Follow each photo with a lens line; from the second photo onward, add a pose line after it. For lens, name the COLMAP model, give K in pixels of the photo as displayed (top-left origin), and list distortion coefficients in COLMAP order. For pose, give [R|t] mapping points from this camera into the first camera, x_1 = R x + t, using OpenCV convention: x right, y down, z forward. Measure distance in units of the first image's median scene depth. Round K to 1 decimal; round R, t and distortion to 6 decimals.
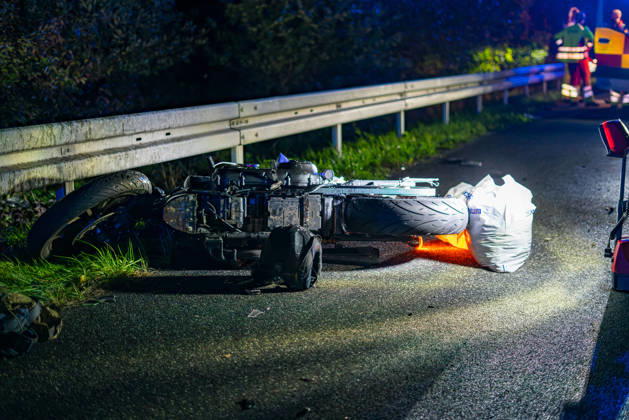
lens RADIAL K [[915.0, 0, 314.5], [0, 915.0, 210.0], [0, 0, 1]] dist [-0.018127, -0.001993]
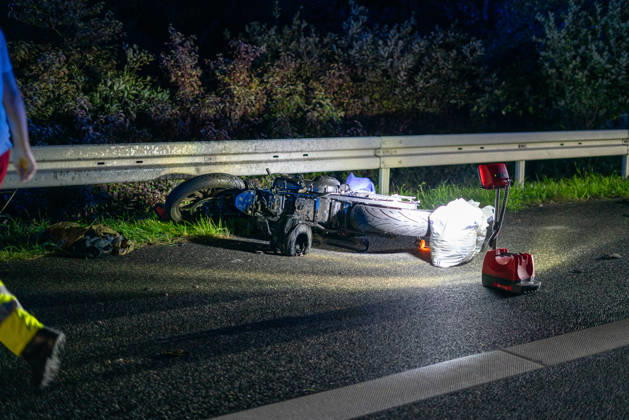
lens RADIAL K [[915.0, 0, 314.5], [0, 915.0, 210.0], [0, 0, 1]] dist [-0.018127, -0.001993]
pose [[0.853454, 0.099142, -0.511652, 0.766256], [-0.115201, 0.993342, 0.000320, 0.003110], [0.508277, 0.058670, 0.859193, -0.313842]]
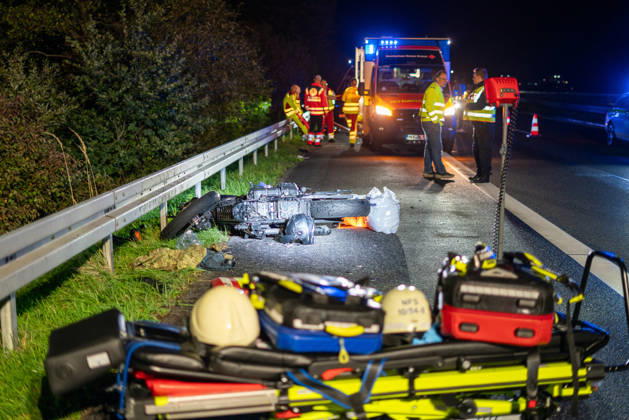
lens RADIAL K [[905.4, 0, 314.5], [0, 905.4, 210.0], [0, 0, 1]] dist [-0.014481, -0.010099]
pose [[0.941127, -0.046828, 0.334795, -0.631230], [0.062064, 0.997460, -0.034951, 0.075653], [-0.332308, 0.053672, 0.941642, -0.851267]]
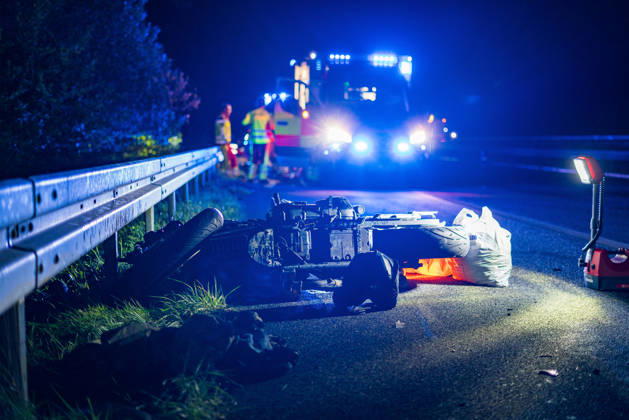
lens RADIAL K [[905.4, 0, 314.5], [0, 905.4, 210.0], [0, 0, 1]] dist [-0.014481, -0.010099]
pose [[0.892566, -0.027302, 0.450090, -0.540959], [0.072347, 0.993905, -0.083181, 0.049851], [-0.445076, 0.106807, 0.889101, 0.057251]]
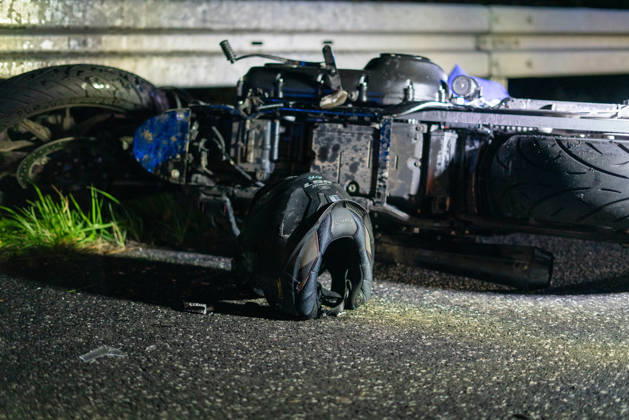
lens RADIAL K [[915.0, 0, 314.5], [0, 915.0, 210.0], [0, 0, 1]] dist [-0.018127, -0.001993]
pose [[0.853815, 0.084601, -0.513656, 0.205498], [-0.084170, 0.996158, 0.024161, 0.021158], [0.513727, 0.022605, 0.857656, 0.573443]]
